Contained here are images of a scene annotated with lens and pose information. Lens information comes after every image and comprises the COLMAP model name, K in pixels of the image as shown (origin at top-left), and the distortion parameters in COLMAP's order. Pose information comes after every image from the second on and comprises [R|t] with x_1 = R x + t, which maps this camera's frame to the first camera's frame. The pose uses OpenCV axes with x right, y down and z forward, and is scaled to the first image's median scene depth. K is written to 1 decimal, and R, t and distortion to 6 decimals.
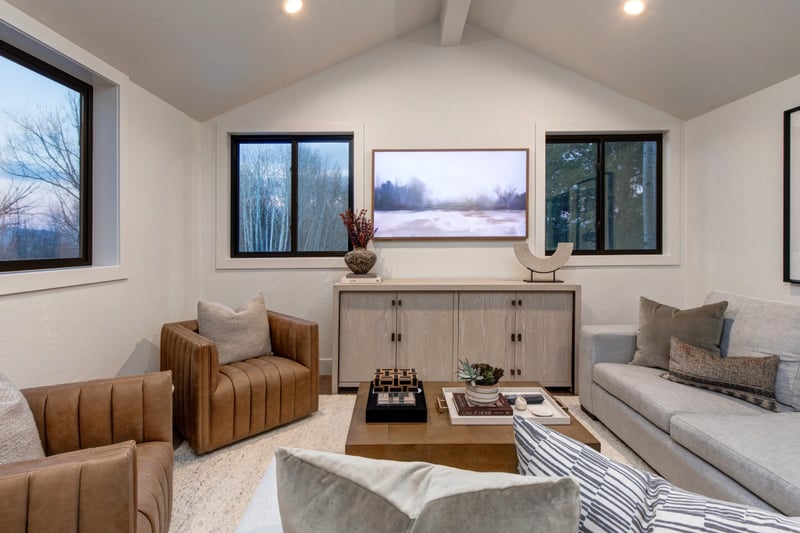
lens RADIAL K [[398.5, 0, 397.8], [0, 398.5, 232.0], [0, 0, 1]] dist [0.001432, 0.000214]
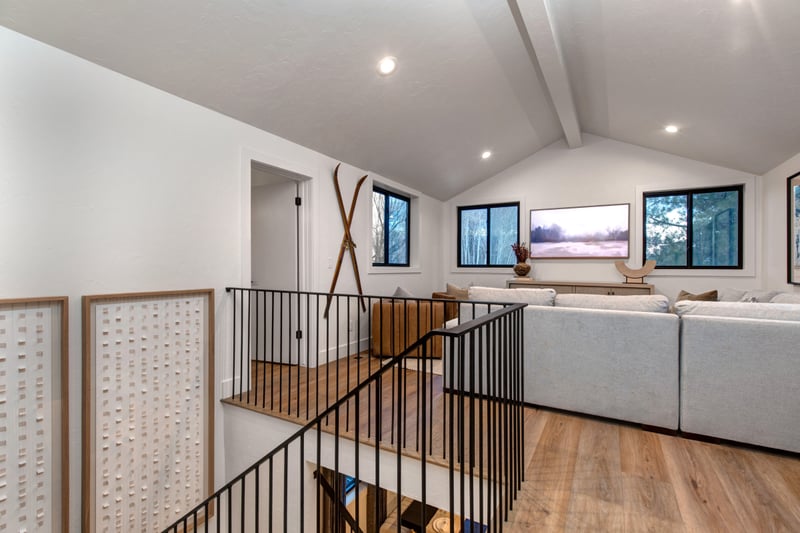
lens RADIAL K [[368.5, 0, 398.7], [0, 368.5, 257.4], [0, 0, 1]] dist [0.000572, 0.000103]
pose [[0.868854, 0.000972, -0.495067, 0.253656], [-0.001196, 0.999999, -0.000136, 0.015583], [0.495066, 0.000711, 0.868855, -0.789600]]
